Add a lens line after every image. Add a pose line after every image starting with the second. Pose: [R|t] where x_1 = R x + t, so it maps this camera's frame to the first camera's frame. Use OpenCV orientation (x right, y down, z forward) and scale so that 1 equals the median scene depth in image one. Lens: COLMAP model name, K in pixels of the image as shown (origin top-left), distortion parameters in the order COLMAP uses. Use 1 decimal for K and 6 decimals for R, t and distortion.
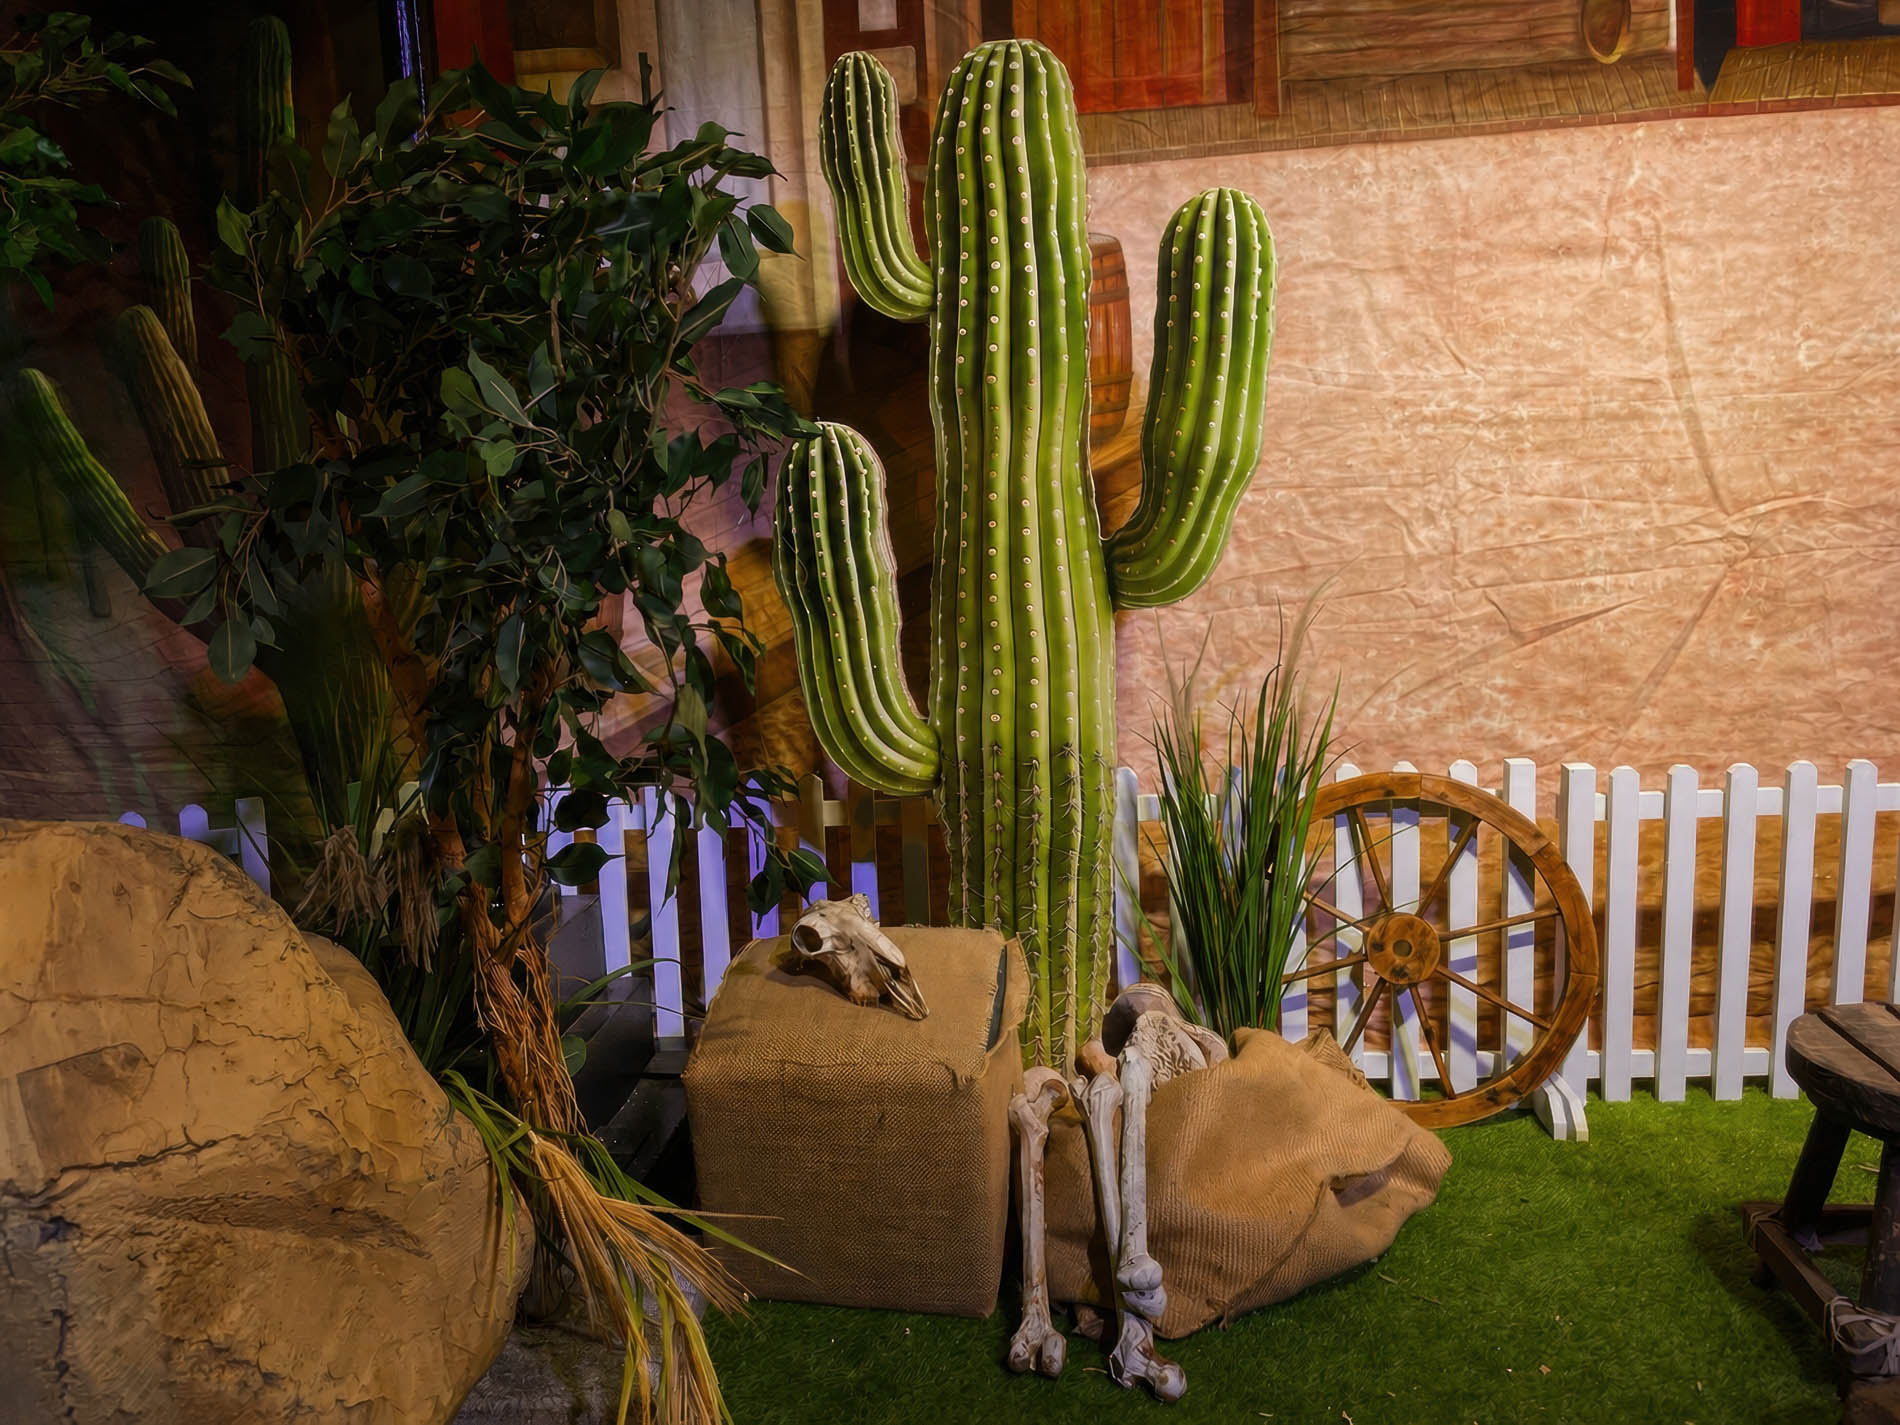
lens RADIAL K [[1463.5, 0, 950.0], [0, 1463.5, 712.5], [0, 0, 1]] dist [0.086385, -0.131939]
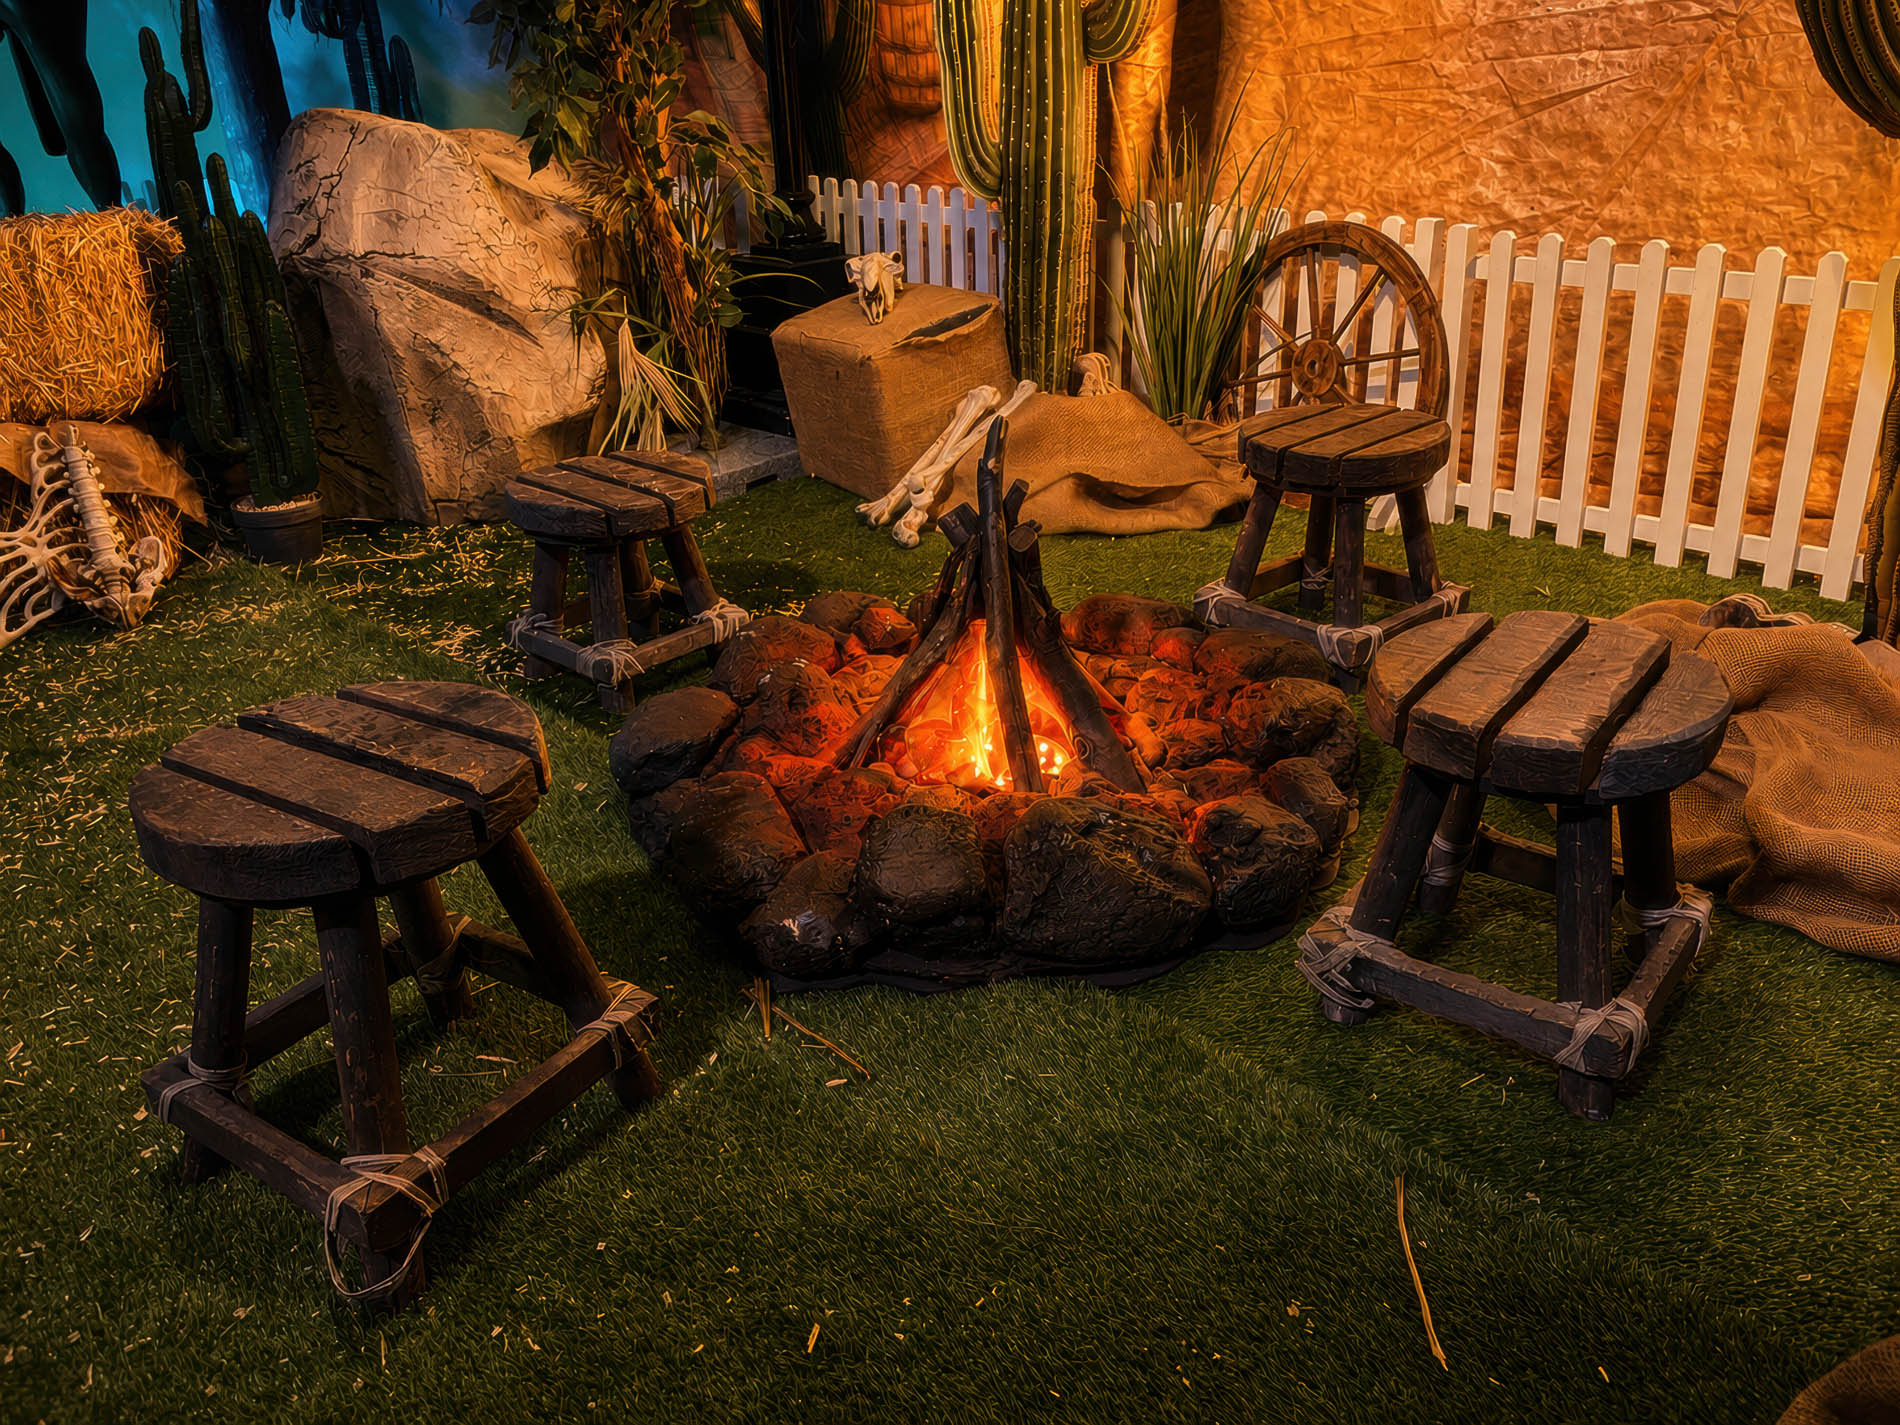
lens RADIAL K [[1463.5, 0, 950.0], [0, 1463.5, 712.5], [0, 0, 1]] dist [0.086385, -0.131939]
pose [[0.742338, 0.293994, -0.602081, 1.010018], [-0.093798, 0.935344, 0.341076, 0.037006], [0.663427, -0.196720, 0.721918, -0.200468]]
